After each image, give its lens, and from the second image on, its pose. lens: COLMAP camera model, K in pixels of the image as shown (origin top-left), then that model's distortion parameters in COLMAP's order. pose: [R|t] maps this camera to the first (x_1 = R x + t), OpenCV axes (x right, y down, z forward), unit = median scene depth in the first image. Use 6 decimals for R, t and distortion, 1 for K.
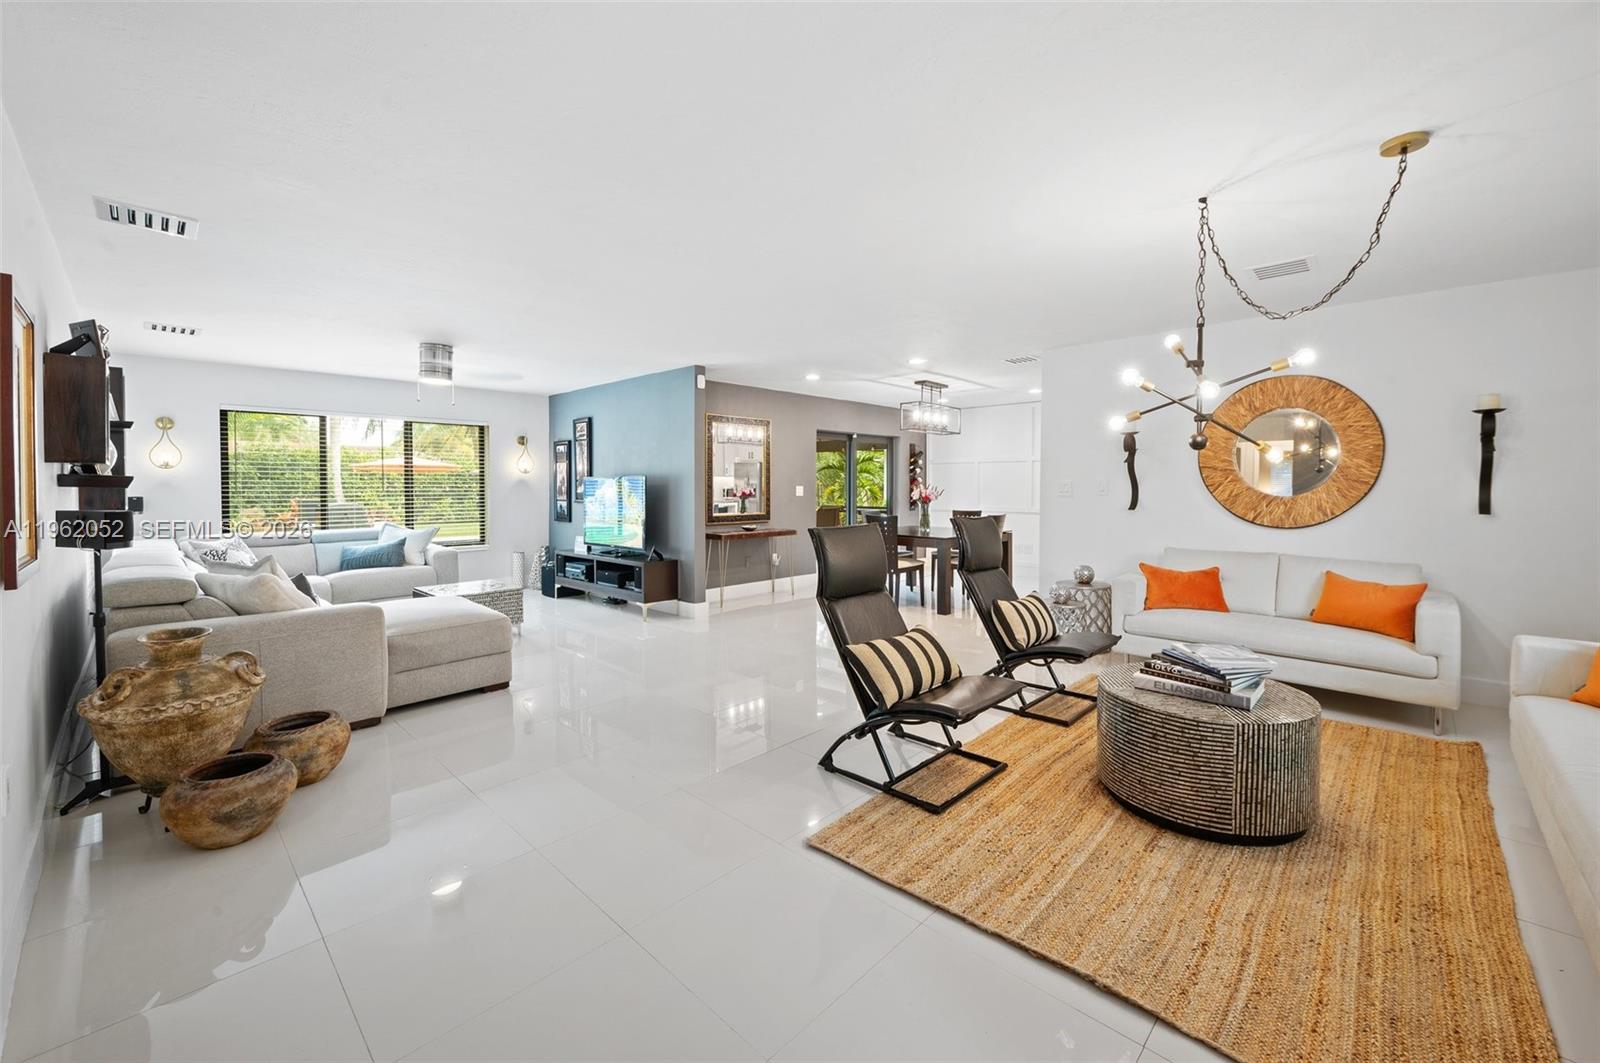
lens RADIAL K [[637.6, 0, 815.0], [0, 637.6, 499.1], [0, 0, 1]] dist [0.000303, 0.000116]
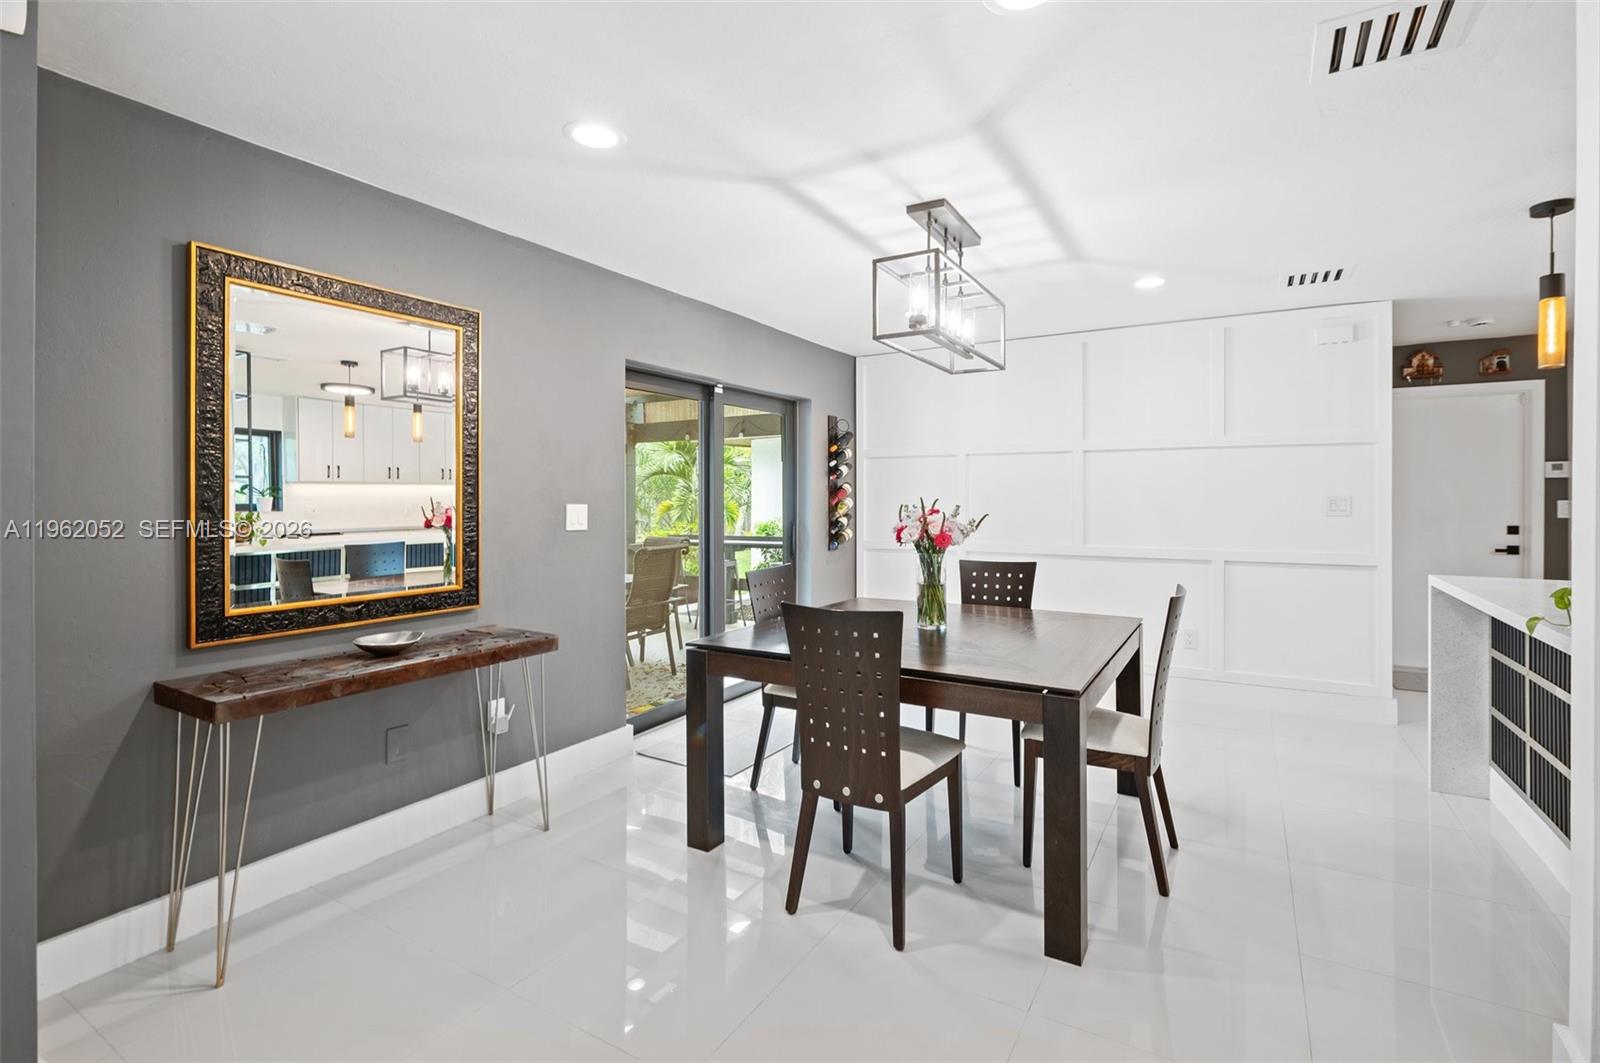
lens RADIAL K [[737.6, 0, 838.3], [0, 737.6, 499.1], [0, 0, 1]] dist [-0.000769, 0.000117]
pose [[0.967740, -0.001949, 0.251943, 0.017220], [0.006965, 0.999795, -0.019020, -0.015968], [-0.251854, 0.020161, 0.967555, 0.617057]]
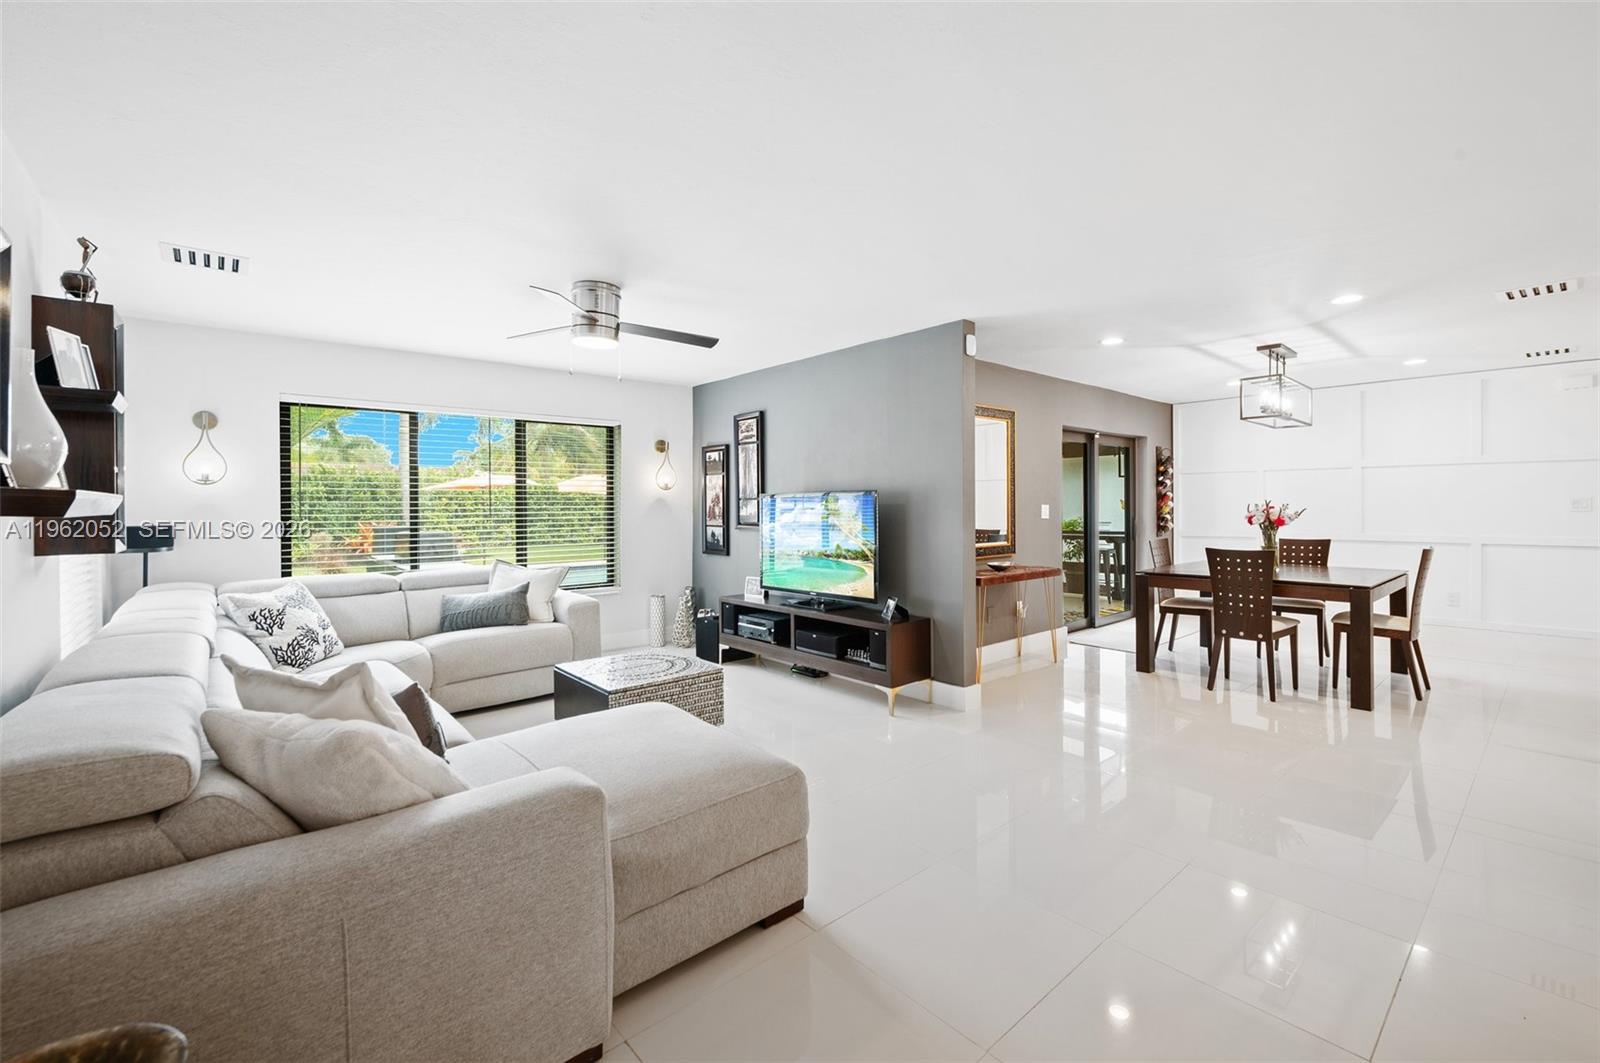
lens RADIAL K [[676.1, 0, 831.7], [0, 676.1, 508.8], [0, 0, 1]] dist [-0.002371, -0.001066]
pose [[0.997259, -0.005601, -0.073778, -0.234842], [0.004453, 0.999867, -0.015718, -0.005895], [0.073856, 0.015347, 0.997151, 0.264000]]
